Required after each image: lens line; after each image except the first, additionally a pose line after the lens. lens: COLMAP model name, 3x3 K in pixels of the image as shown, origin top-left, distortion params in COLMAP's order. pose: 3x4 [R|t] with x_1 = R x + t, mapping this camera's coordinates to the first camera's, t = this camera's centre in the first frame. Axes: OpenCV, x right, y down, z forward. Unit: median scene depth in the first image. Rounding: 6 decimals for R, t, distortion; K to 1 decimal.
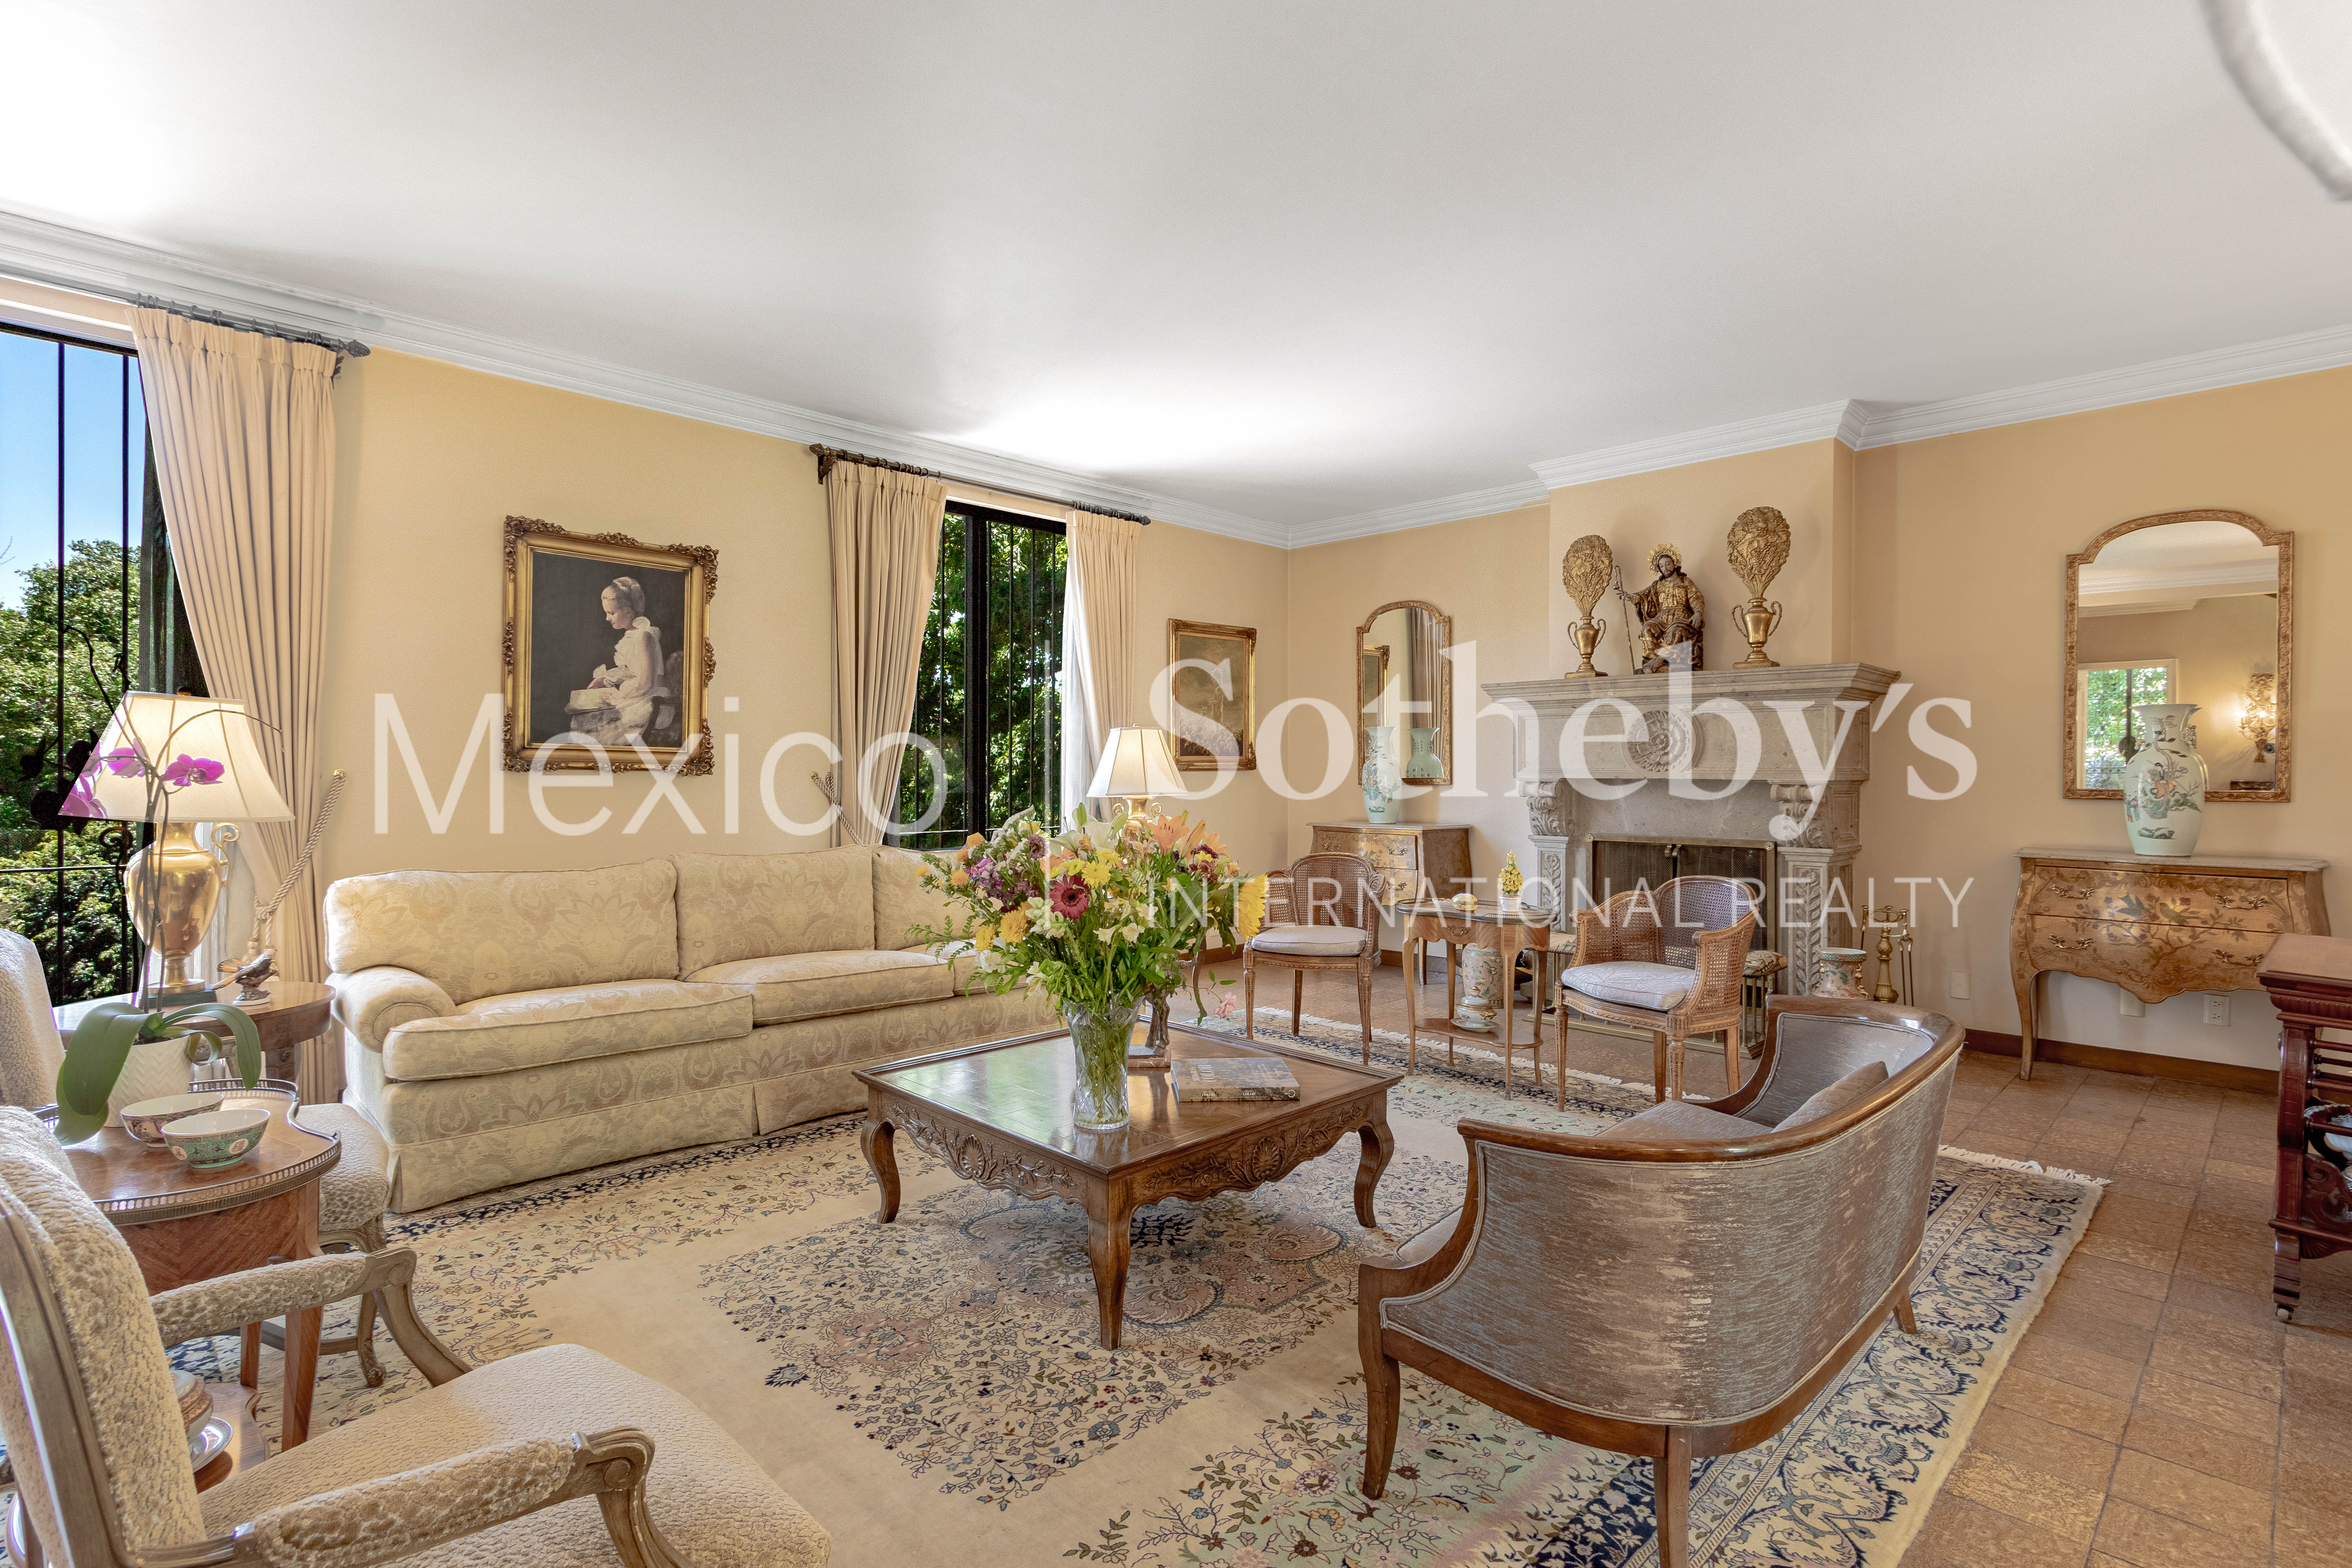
lens RADIAL K [[1108.5, 0, 1211.3], [0, 1108.5, 770.2], [0, 0, 1]] dist [0.009508, -0.002051]
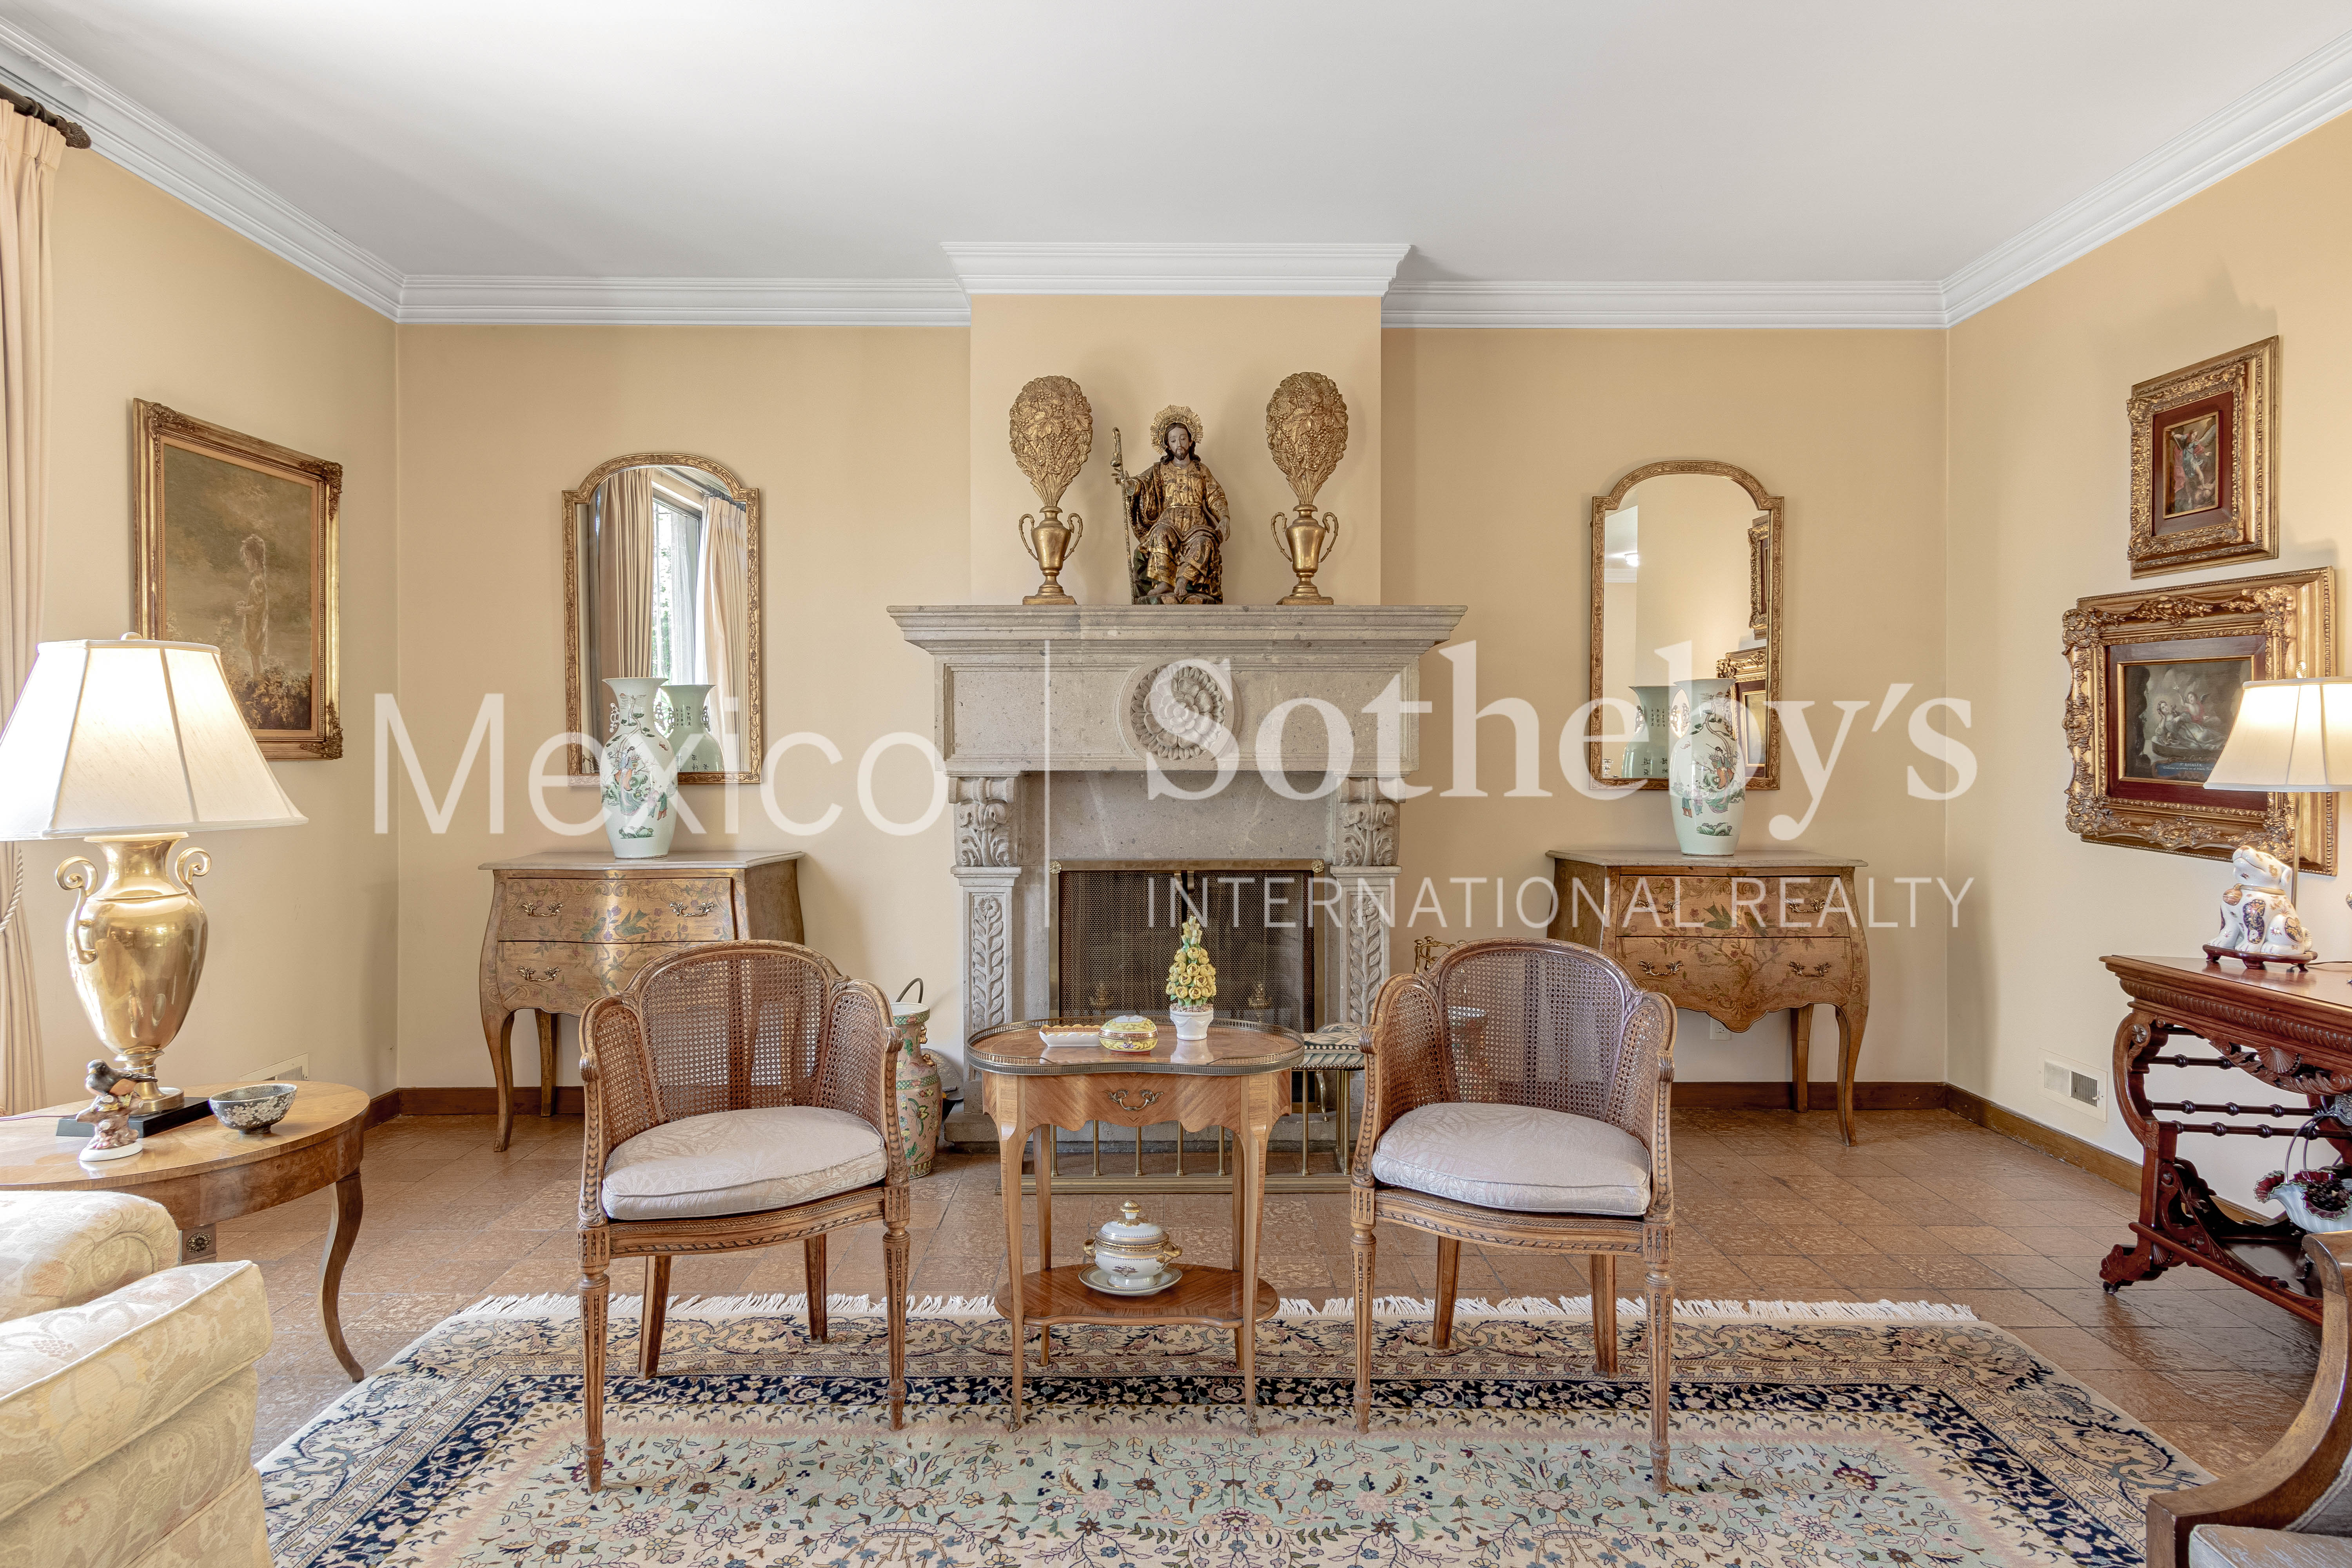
lens RADIAL K [[1264.5, 0, 1118.7], [0, 1264.5, 754.8], [0, 0, 1]] dist [0.006036, 0.002422]
pose [[0.728052, -0.002270, 0.685519, -0.135240], [0.002747, 0.999996, 0.000394, -0.001876], [-0.685517, 0.001596, 0.728055, 0.544973]]
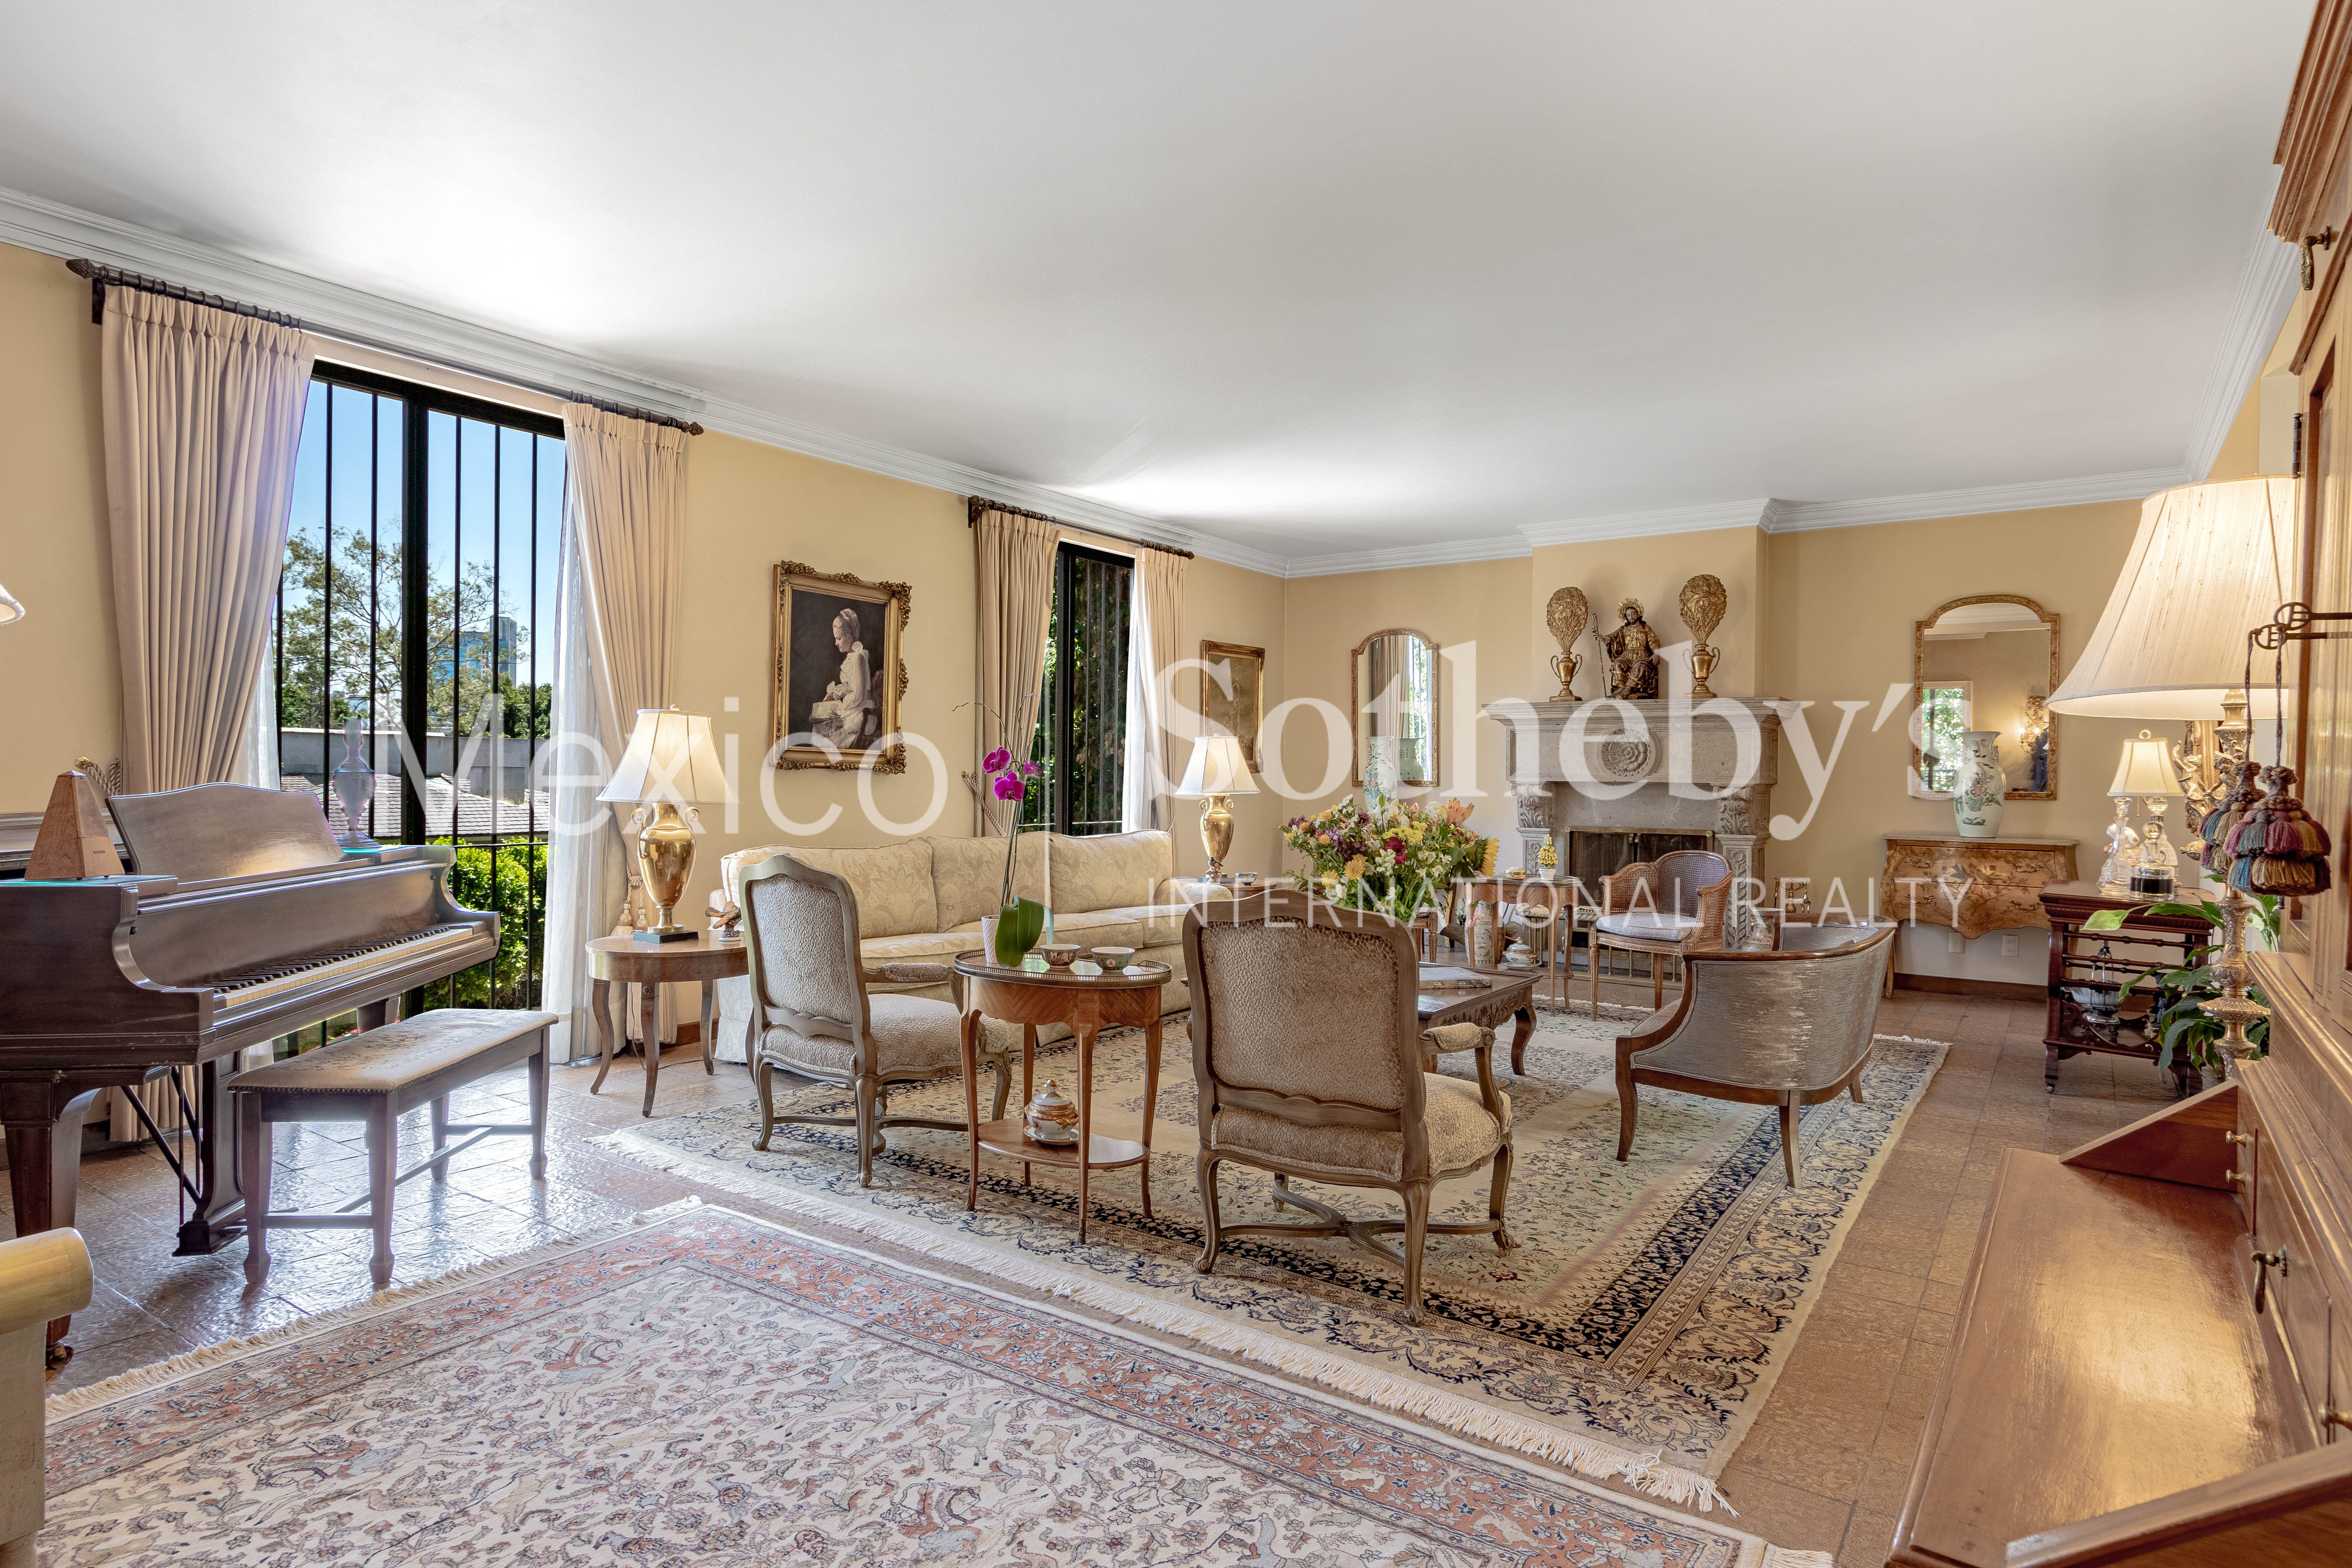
lens RADIAL K [[1264.5, 0, 1176.3], [0, 1264.5, 771.9], [0, 0, 1]] dist [0.006036, 0.002422]
pose [[0.987107, 0.007301, 0.159896, -0.378612], [-0.007129, 0.999973, -0.001649, 0.002643], [-0.159904, 0.000488, 0.987132, -0.395201]]
